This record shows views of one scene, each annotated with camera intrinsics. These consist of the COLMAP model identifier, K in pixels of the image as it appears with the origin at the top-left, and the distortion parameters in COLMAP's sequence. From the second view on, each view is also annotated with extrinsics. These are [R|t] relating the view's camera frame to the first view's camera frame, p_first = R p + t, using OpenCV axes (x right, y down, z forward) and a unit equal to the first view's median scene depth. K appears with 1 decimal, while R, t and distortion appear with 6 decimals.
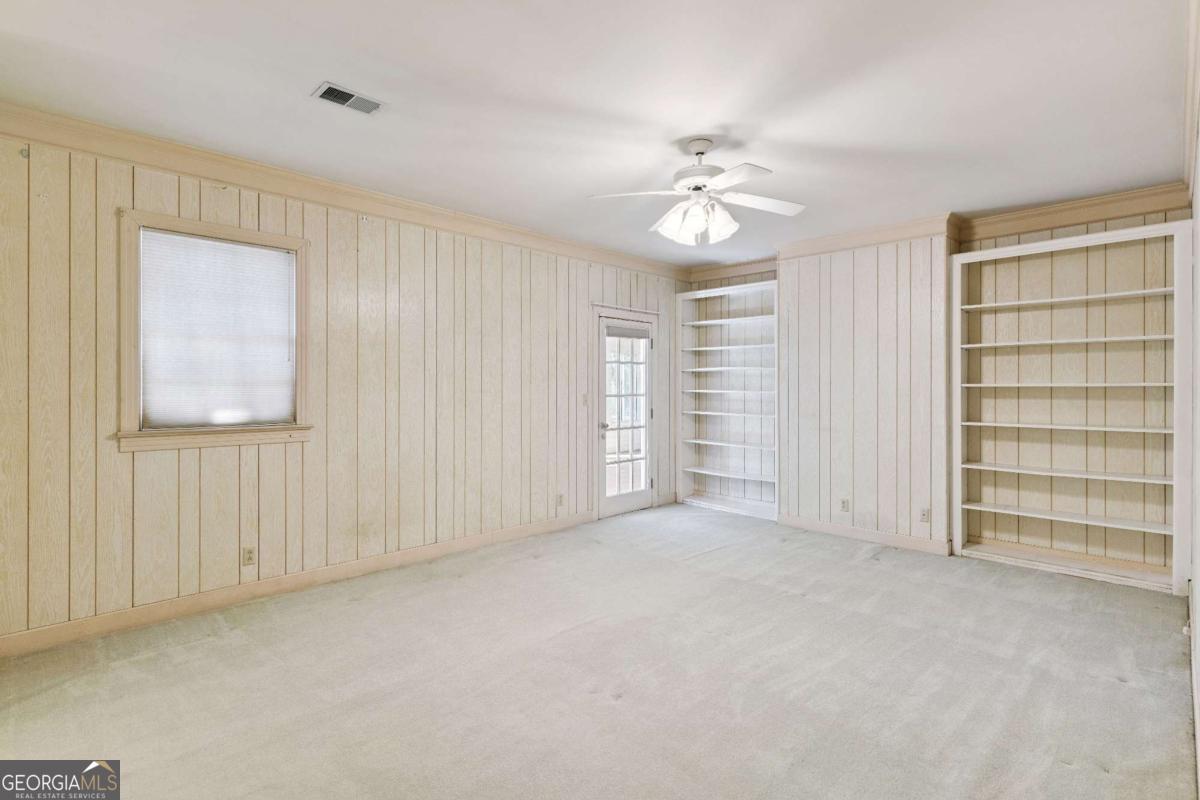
lens RADIAL K [[570.7, 0, 593.2], [0, 570.7, 390.3], [0, 0, 1]] dist [-0.000908, 0.000260]
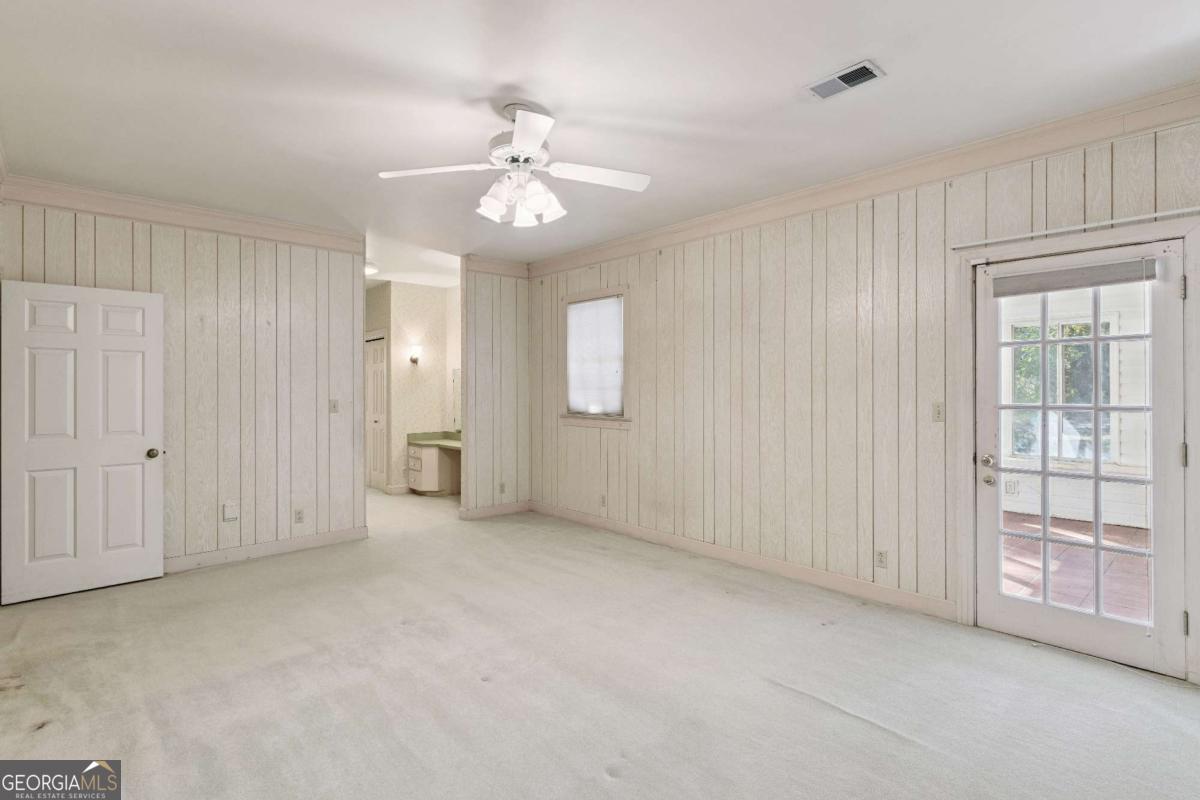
lens RADIAL K [[570.7, 0, 593.2], [0, 570.7, 394.0], [0, 0, 1]] dist [-0.000908, 0.000260]
pose [[-0.033033, 0.005214, -0.999441, 0.891706], [-0.006682, 0.999963, 0.005437, -0.005011], [0.999432, 0.006858, -0.032997, 0.970757]]
